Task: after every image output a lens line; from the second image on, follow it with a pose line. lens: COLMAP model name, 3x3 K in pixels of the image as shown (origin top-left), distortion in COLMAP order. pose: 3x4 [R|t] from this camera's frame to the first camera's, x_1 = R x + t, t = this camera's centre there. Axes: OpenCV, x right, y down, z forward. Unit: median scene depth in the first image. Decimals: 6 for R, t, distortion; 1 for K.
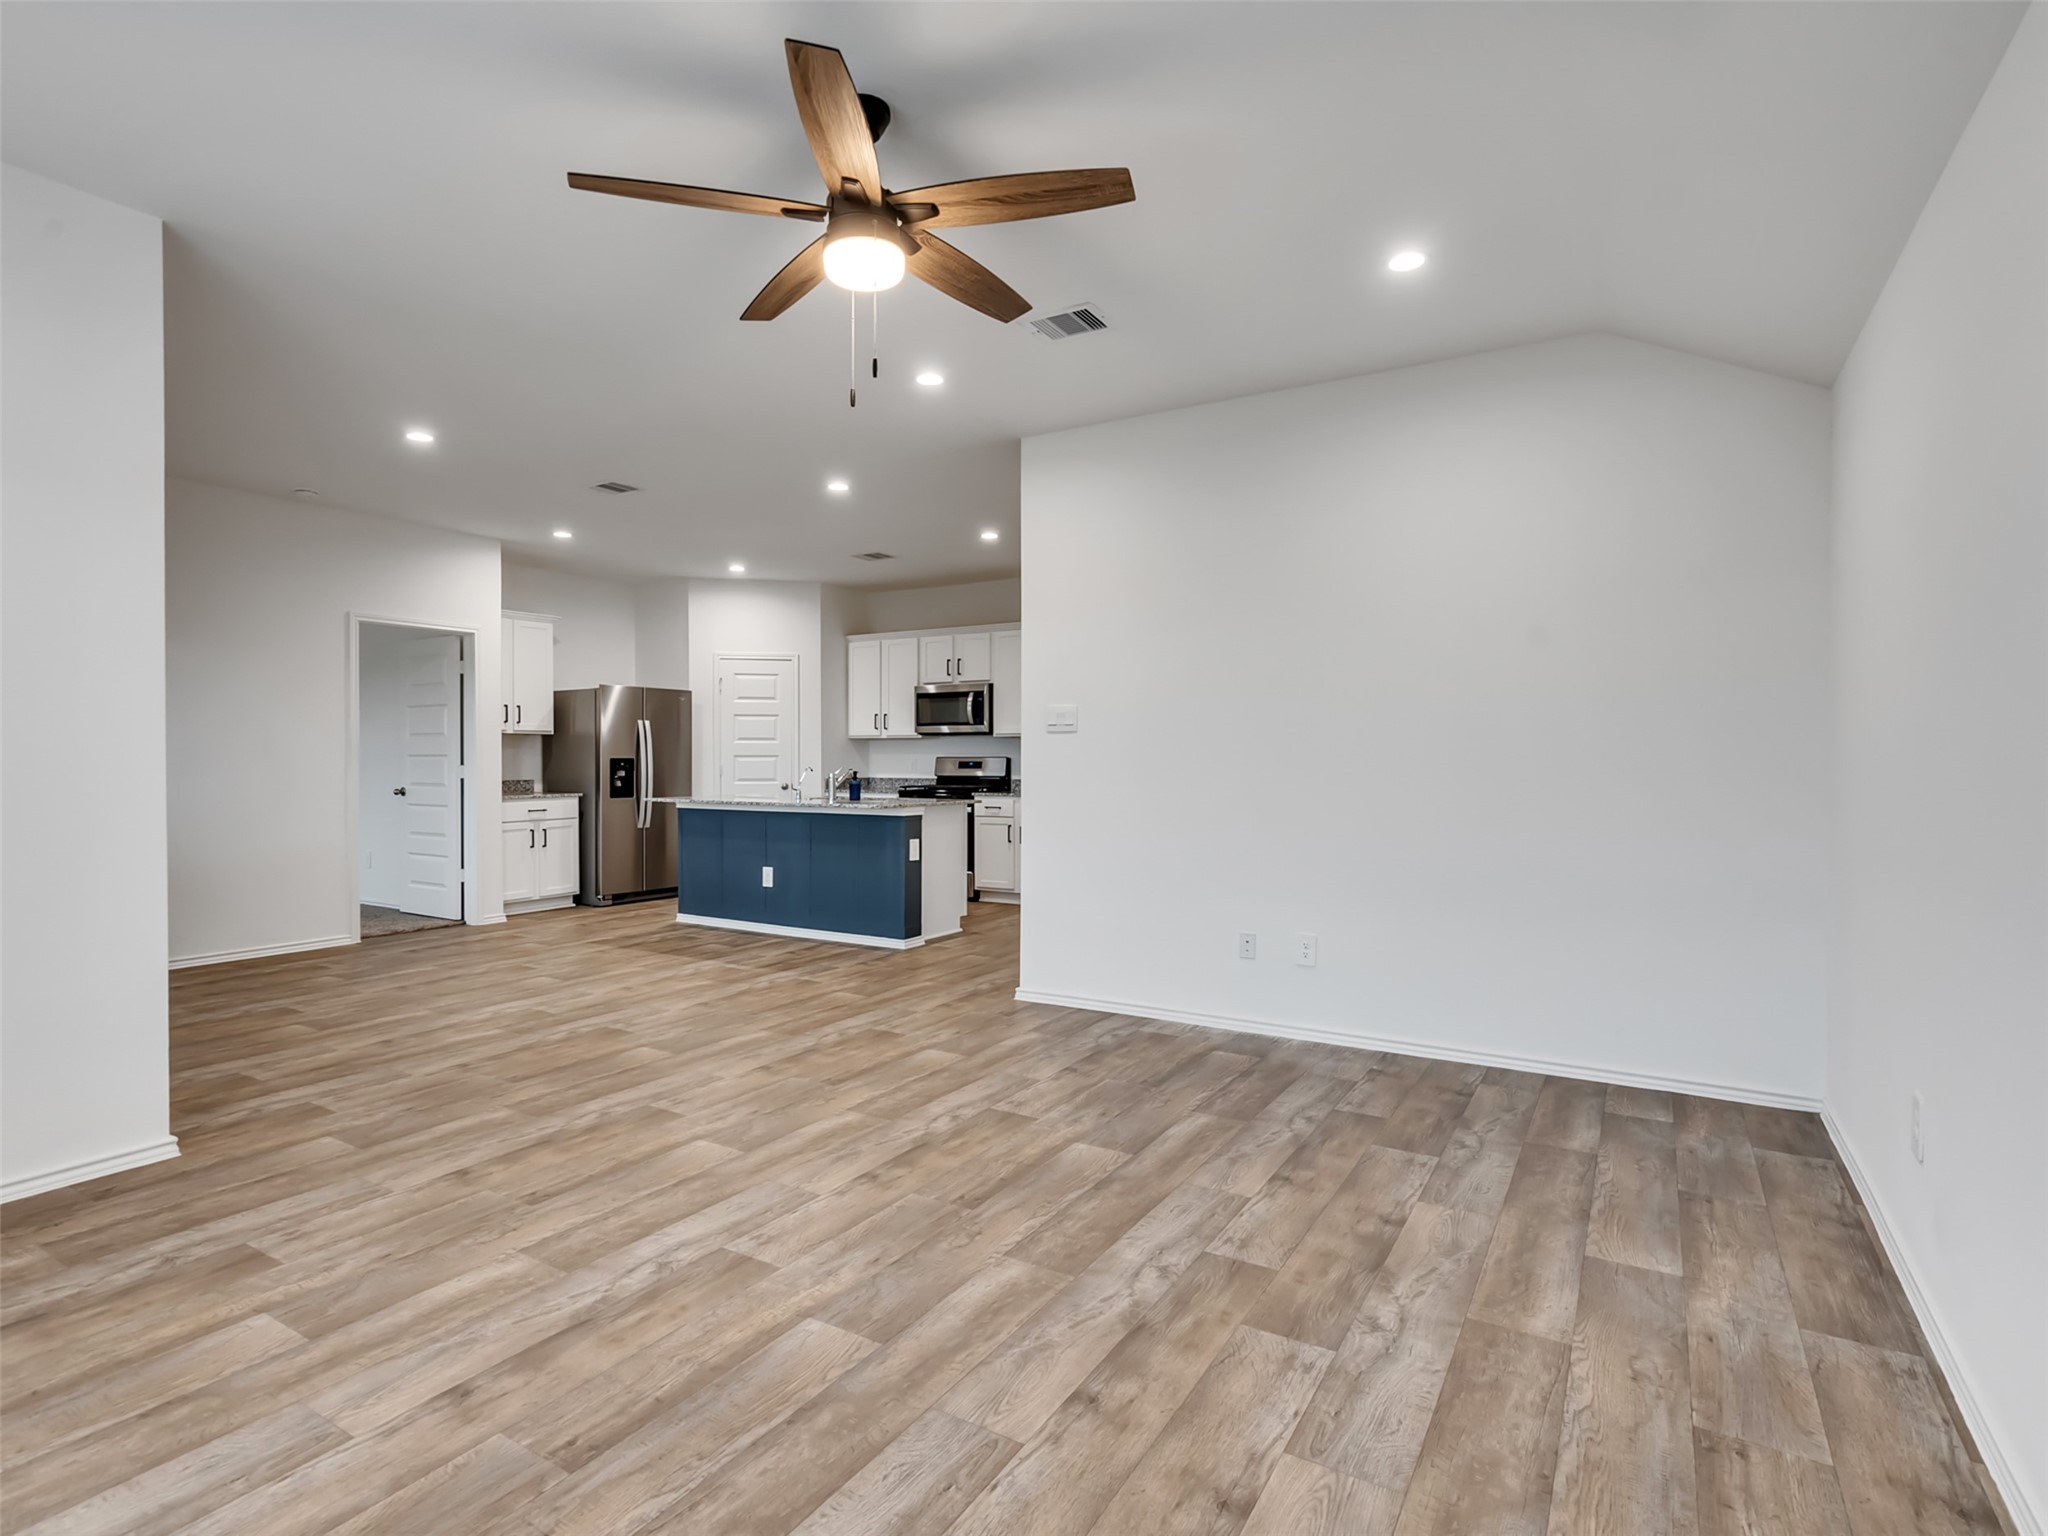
lens RADIAL K [[1045.6, 0, 1013.6], [0, 1045.6, 767.0], [0, 0, 1]] dist [-0.005307, 0.002317]
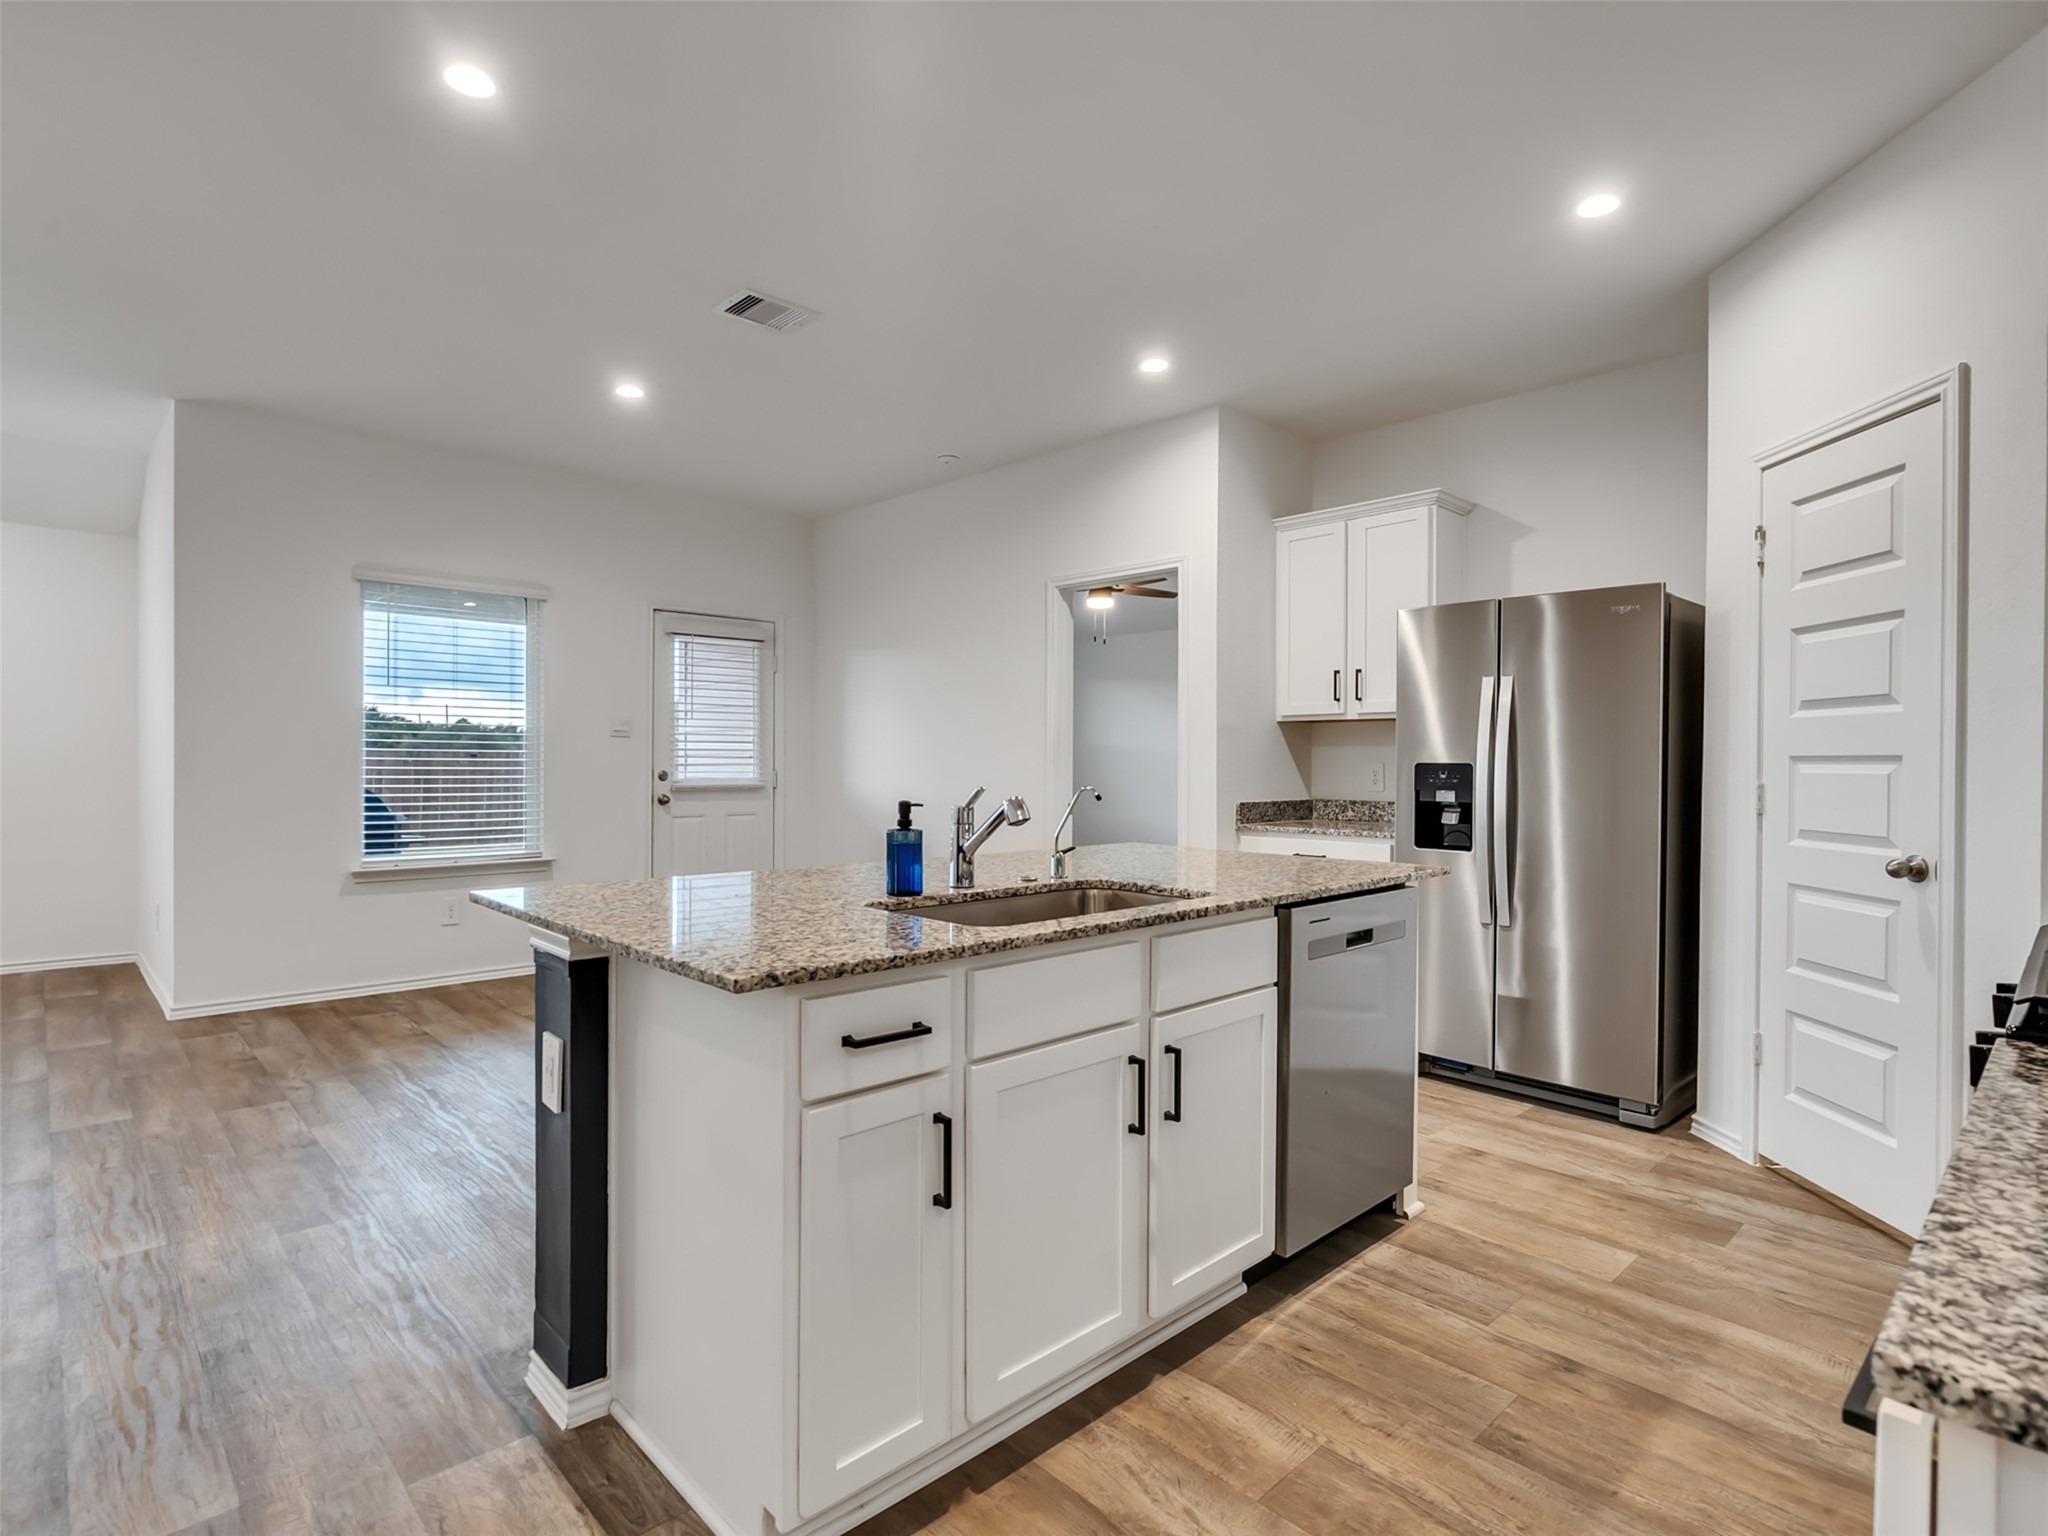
lens RADIAL K [[1056.7, 0, 1009.0], [0, 1056.7, 753.0], [0, 0, 1]] dist [0.000669, 0.000213]
pose [[-0.267677, -0.008517, -0.963471, 0.121500], [-0.014860, 0.999878, -0.004710, -0.007767], [0.963394, 0.013057, -0.267771, 0.938206]]
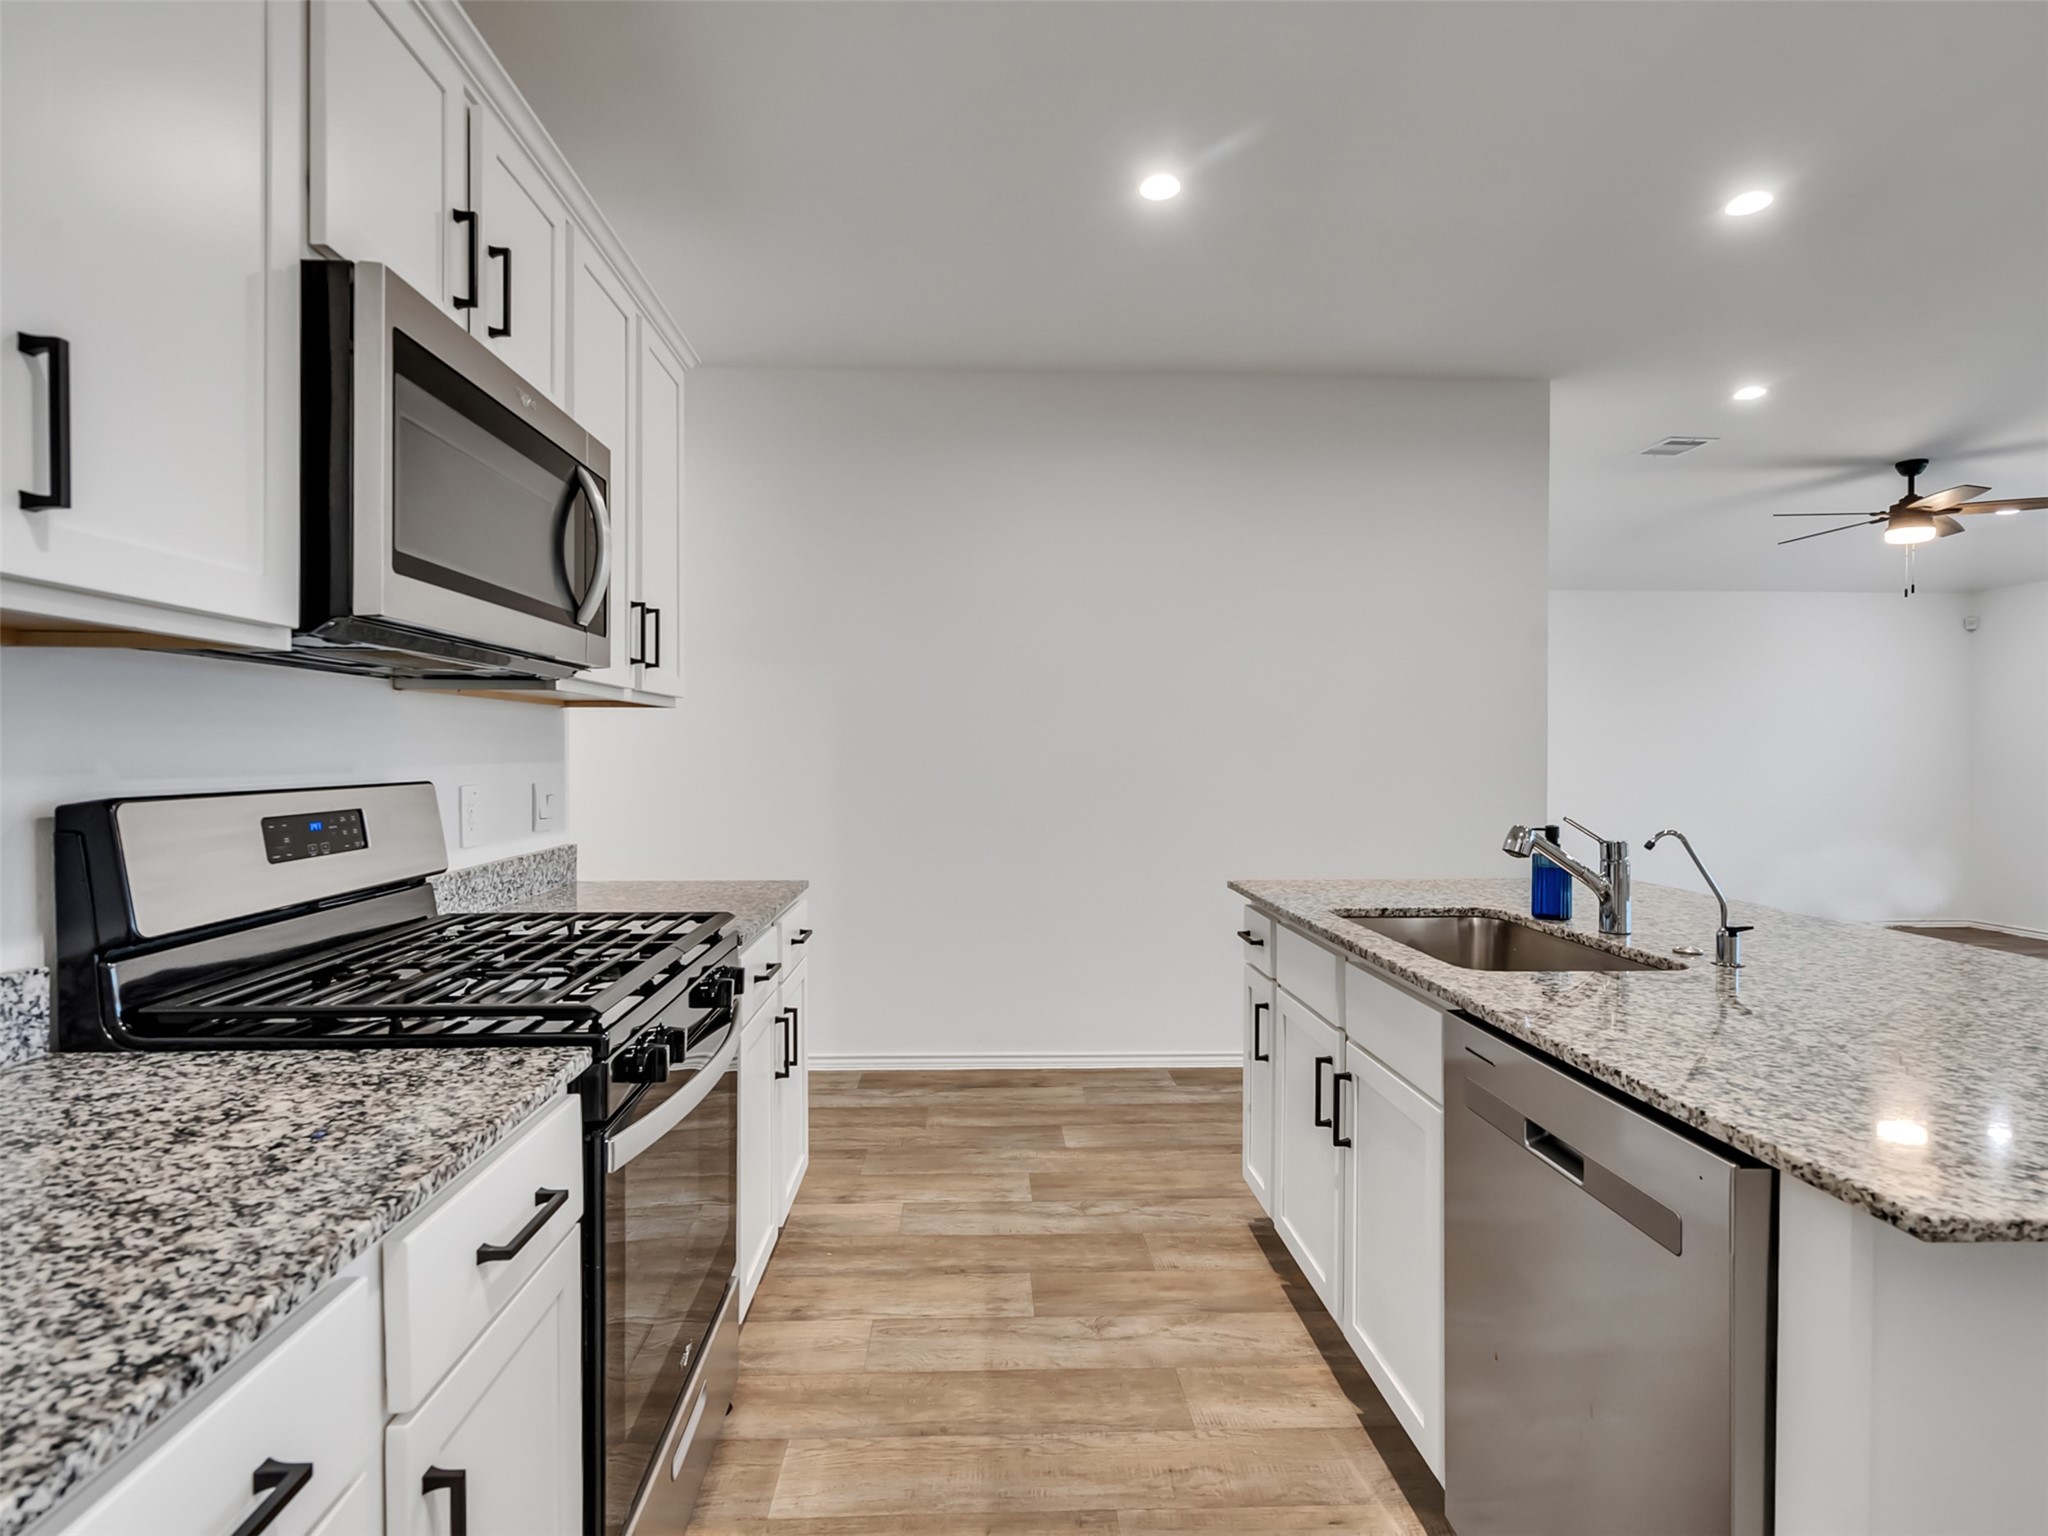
lens RADIAL K [[1045.6, 0, 1013.6], [0, 1045.6, 767.0], [0, 0, 1]] dist [-0.005307, 0.002317]
pose [[-0.549135, -0.011140, 0.835659, -0.273137], [0.007400, 0.999807, 0.018191, -0.016809], [-0.835701, 0.016173, -0.548947, 1.099898]]
